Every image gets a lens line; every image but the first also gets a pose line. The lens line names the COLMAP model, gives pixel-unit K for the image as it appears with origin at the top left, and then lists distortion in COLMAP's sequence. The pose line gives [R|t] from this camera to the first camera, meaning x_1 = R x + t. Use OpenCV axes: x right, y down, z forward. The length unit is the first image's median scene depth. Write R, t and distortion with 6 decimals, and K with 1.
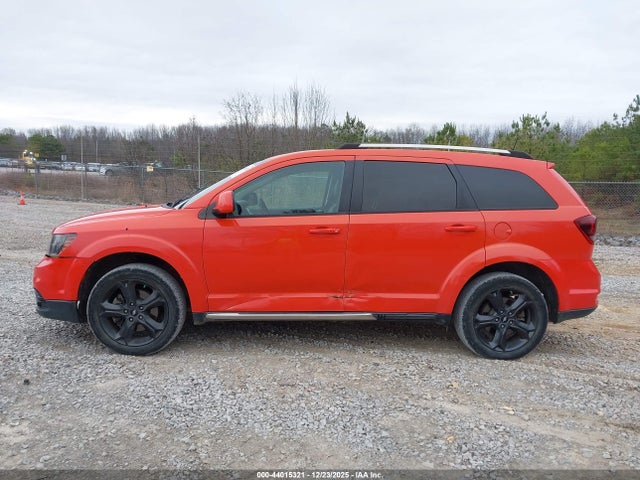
lens RADIAL K [[512.9, 0, 318.8], [0, 512.9, 239.2], [0, 0, 1]] dist [0.035980, -0.053274]
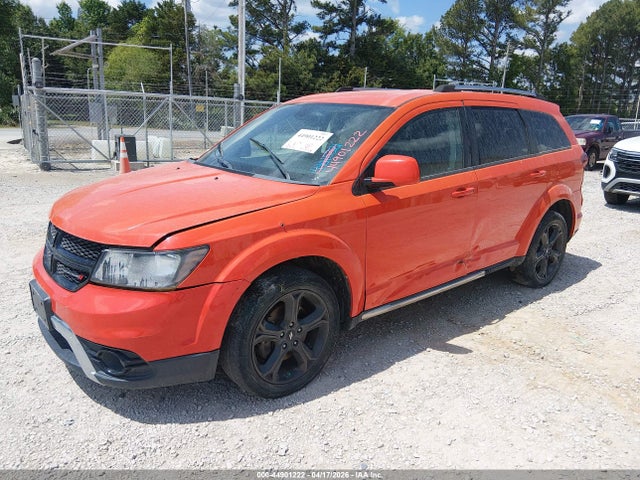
lens RADIAL K [[512.9, 0, 322.7], [0, 512.9, 239.0], [0, 0, 1]] dist [0.035980, -0.053274]
pose [[0.791637, -0.170941, 0.586592, -0.685748], [0.061785, 0.977541, 0.201487, -0.125711], [-0.607860, -0.123262, 0.784419, 0.427612]]
